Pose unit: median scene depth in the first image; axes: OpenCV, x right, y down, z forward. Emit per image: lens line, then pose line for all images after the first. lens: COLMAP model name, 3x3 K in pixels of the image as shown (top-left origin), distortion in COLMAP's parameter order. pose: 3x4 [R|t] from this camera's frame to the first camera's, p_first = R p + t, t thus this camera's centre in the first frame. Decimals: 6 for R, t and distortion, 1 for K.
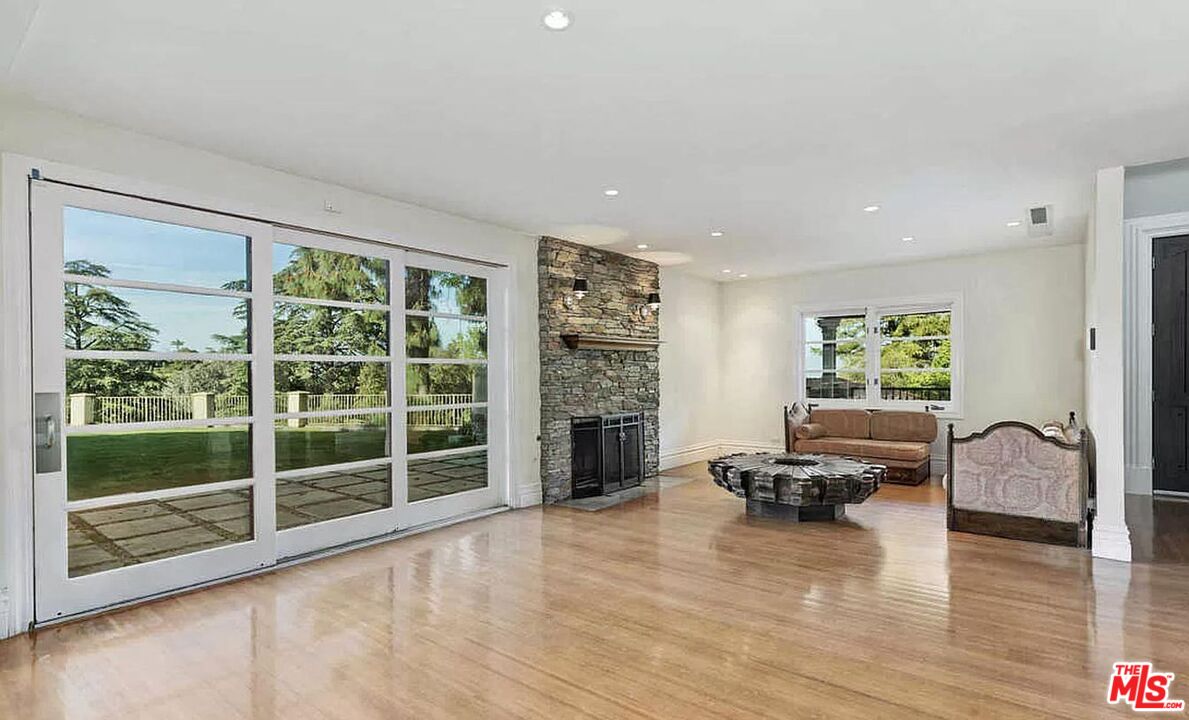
lens RADIAL K [[560.1, 0, 611.6], [0, 560.1, 374.7], [0, 0, 1]] dist [-0.000585, 0.000128]
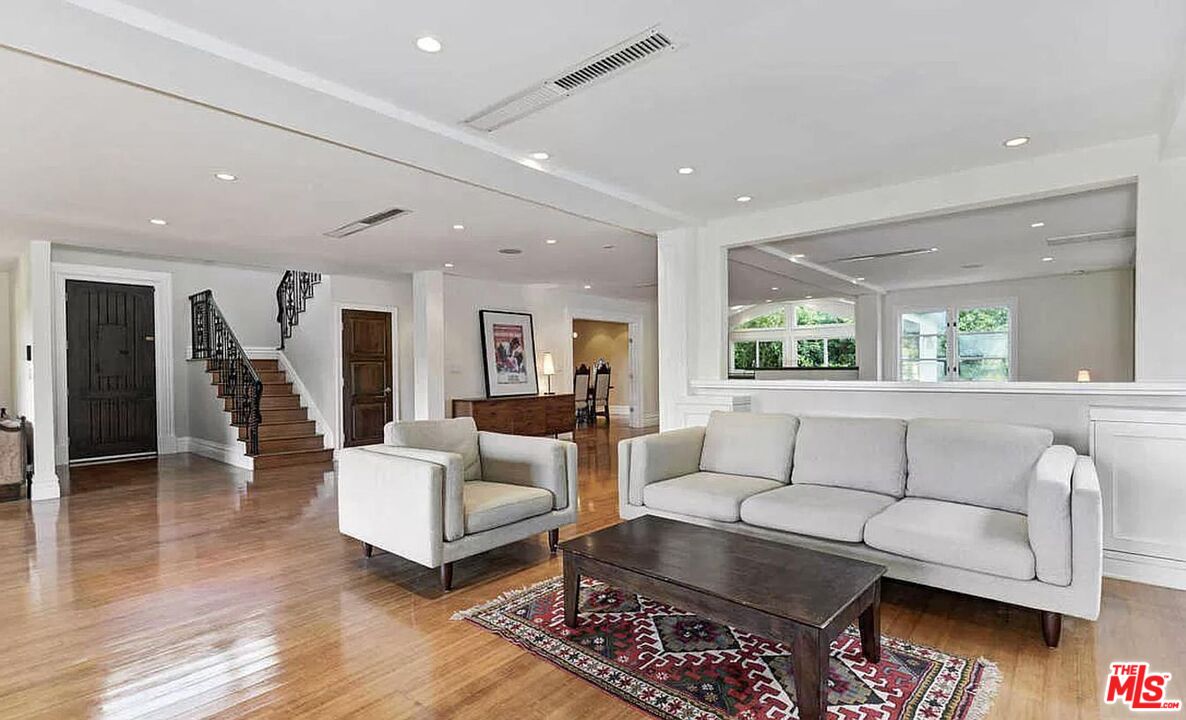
lens RADIAL K [[558.7, 0, 610.1], [0, 558.7, 374.6], [0, 0, 1]] dist [-0.000585, 0.000128]
pose [[0.019906, -0.002961, 0.999797, -0.360526], [0.012006, 0.999924, 0.002723, 0.004781], [-0.999730, 0.011949, 0.019940, -0.343450]]
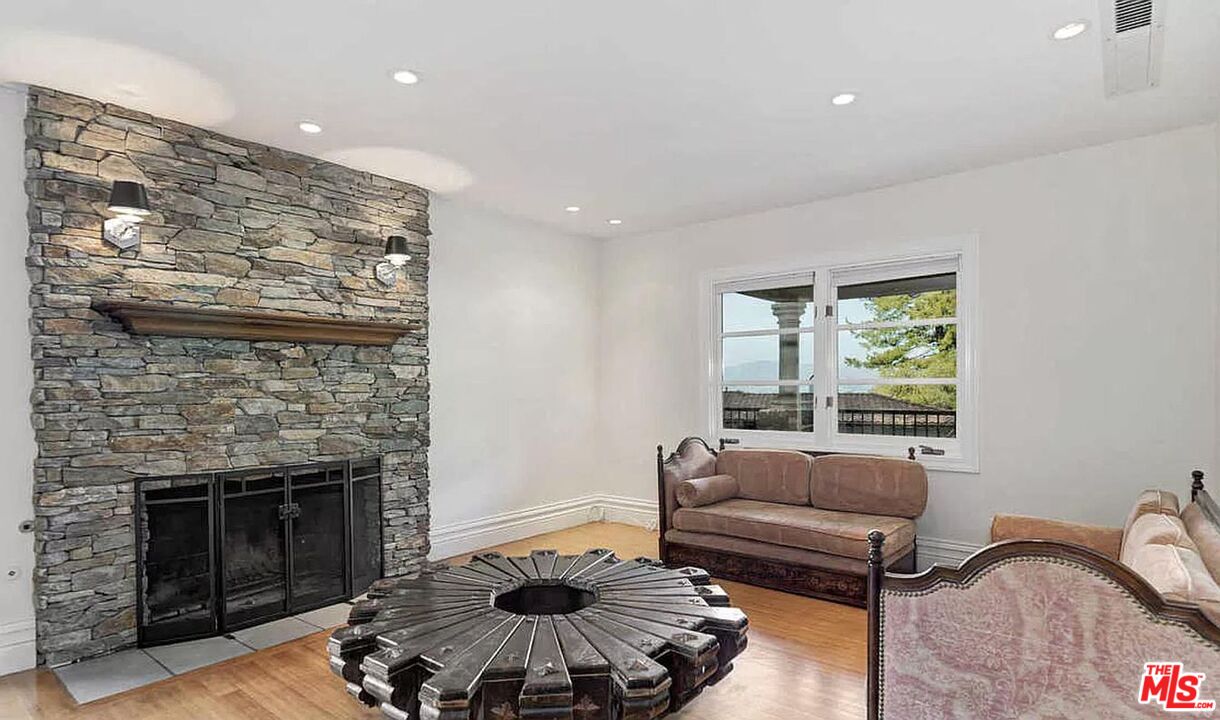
lens RADIAL K [[633.4, 0, 613.6], [0, 633.4, 389.4], [0, 0, 1]] dist [0.001112, 0.000581]
pose [[0.999896, 0.002103, -0.014269, 0.319426], [-0.002067, 0.999995, 0.002588, -0.001526], [0.014274, -0.002559, 0.999895, 0.431905]]
